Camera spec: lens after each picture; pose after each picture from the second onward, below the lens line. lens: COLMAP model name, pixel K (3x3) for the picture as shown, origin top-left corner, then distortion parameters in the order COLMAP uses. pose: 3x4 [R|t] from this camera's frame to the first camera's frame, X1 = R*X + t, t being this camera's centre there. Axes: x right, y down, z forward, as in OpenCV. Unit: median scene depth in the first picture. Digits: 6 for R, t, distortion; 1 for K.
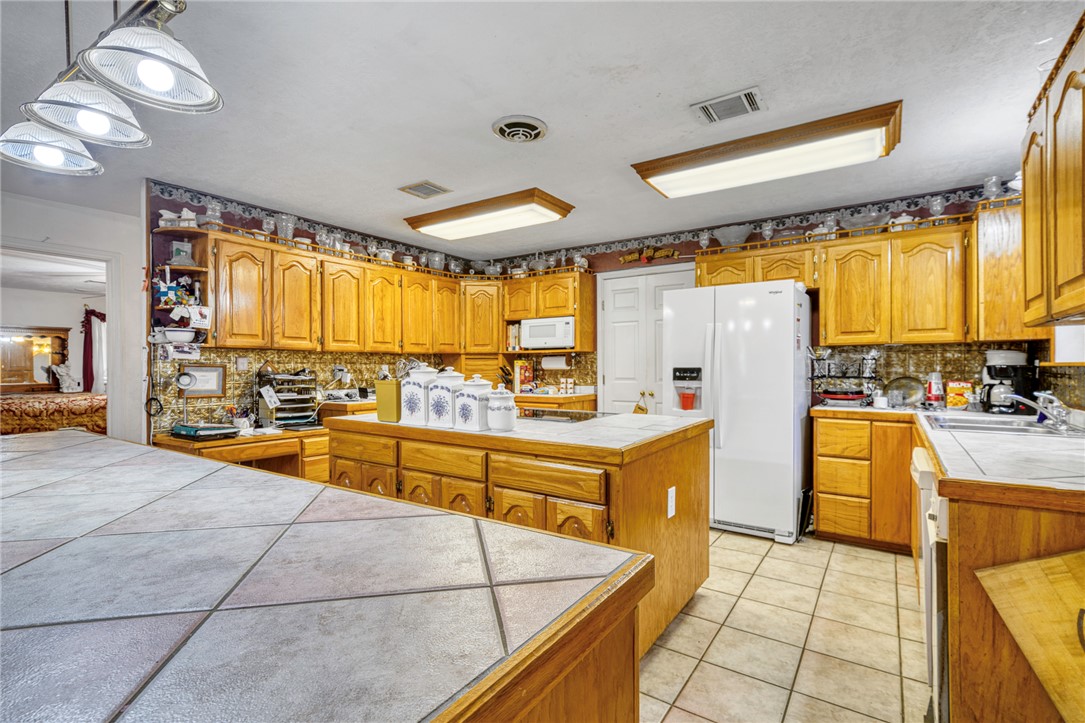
lens RADIAL K [[500.9, 0, 539.8], [0, 500.9, 370.8], [0, 0, 1]] dist [0.005118, 0.003240]
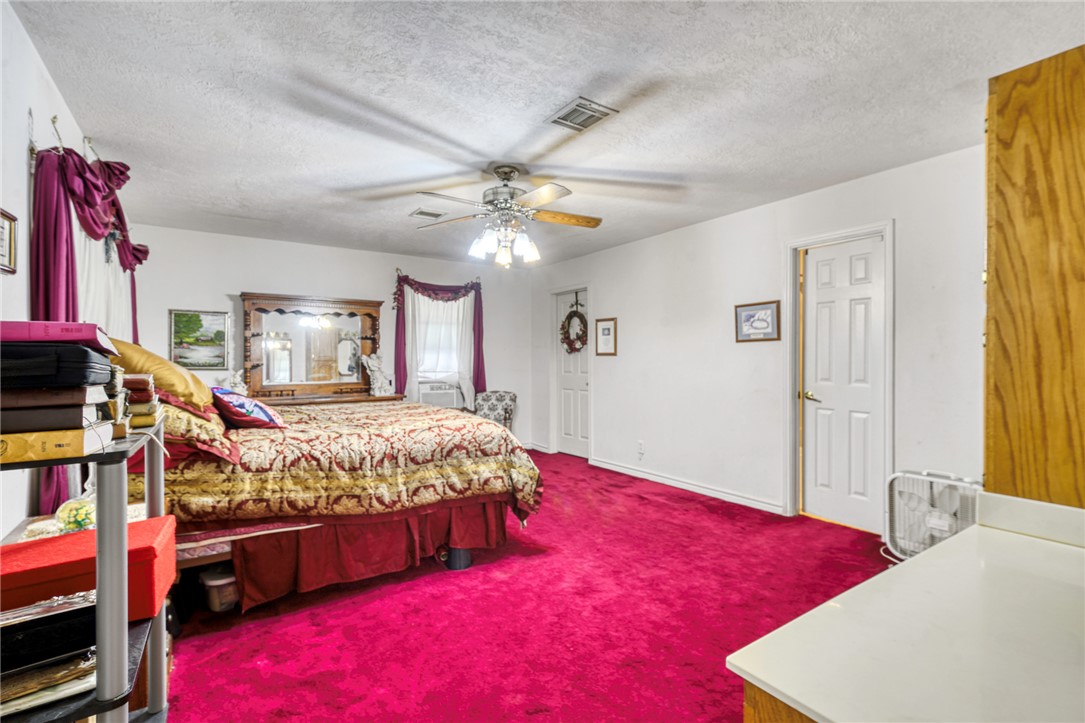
lens RADIAL K [[500.9, 0, 541.8], [0, 500.9, 359.1], [0, 0, 1]] dist [0.005118, 0.003240]
pose [[0.924442, 0.008373, -0.381230, -0.482220], [-0.010351, 0.999942, -0.003138, -0.006603], [0.381181, 0.006847, 0.924475, 0.465294]]
